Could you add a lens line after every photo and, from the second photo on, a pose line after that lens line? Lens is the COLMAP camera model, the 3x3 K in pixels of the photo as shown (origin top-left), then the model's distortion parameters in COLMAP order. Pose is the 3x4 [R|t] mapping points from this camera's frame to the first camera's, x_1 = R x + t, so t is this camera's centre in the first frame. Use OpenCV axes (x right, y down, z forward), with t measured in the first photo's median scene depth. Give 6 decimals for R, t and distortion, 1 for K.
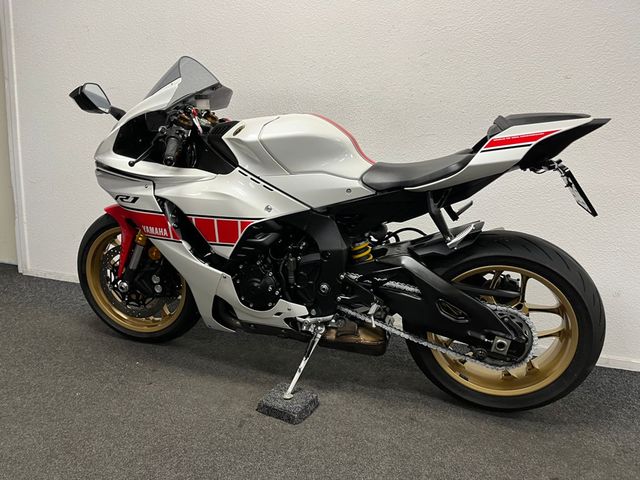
lens RADIAL K [[479.6, 0, 320.0], [0, 479.6, 240.0], [0, 0, 1]] dist [0.090473, -0.111005]
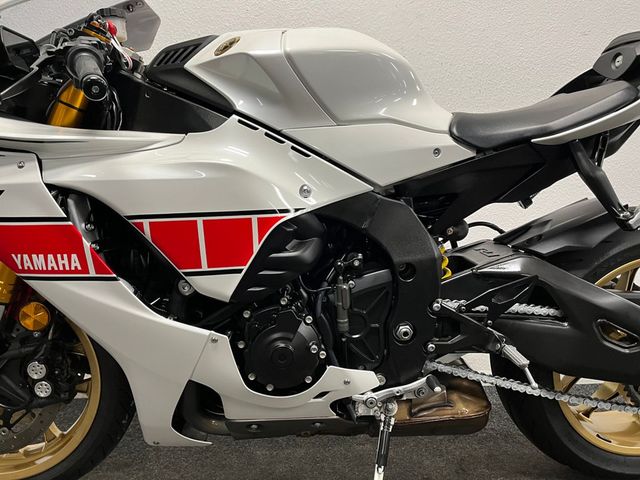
lens RADIAL K [[481.4, 0, 322.8], [0, 481.4, 240.8], [0, 0, 1]] dist [0.029457, -0.004648]
pose [[0.938340, -0.086991, 0.334591, -0.254186], [0.119650, 0.989729, -0.078231, 0.028675], [-0.324349, 0.113441, 0.939111, 0.494237]]
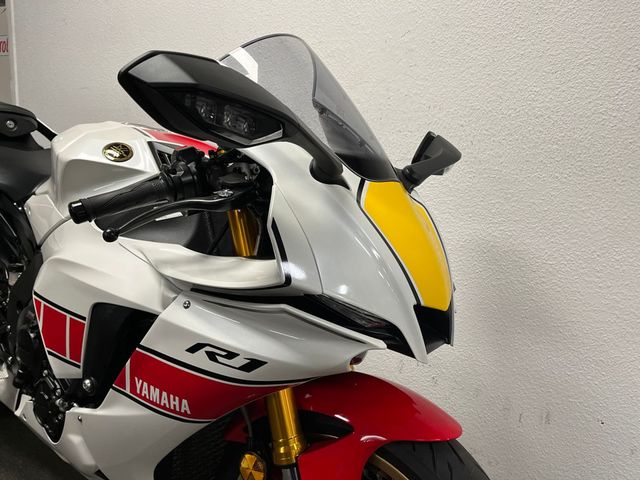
lens RADIAL K [[479.6, 0, 320.0], [0, 479.6, 240.0], [0, 0, 1]] dist [0.090473, -0.111005]
pose [[0.950232, 0.095271, -0.296619, 0.408261], [-0.097676, 0.995195, 0.006739, -0.131460], [0.295836, 0.022569, 0.954972, 0.452141]]
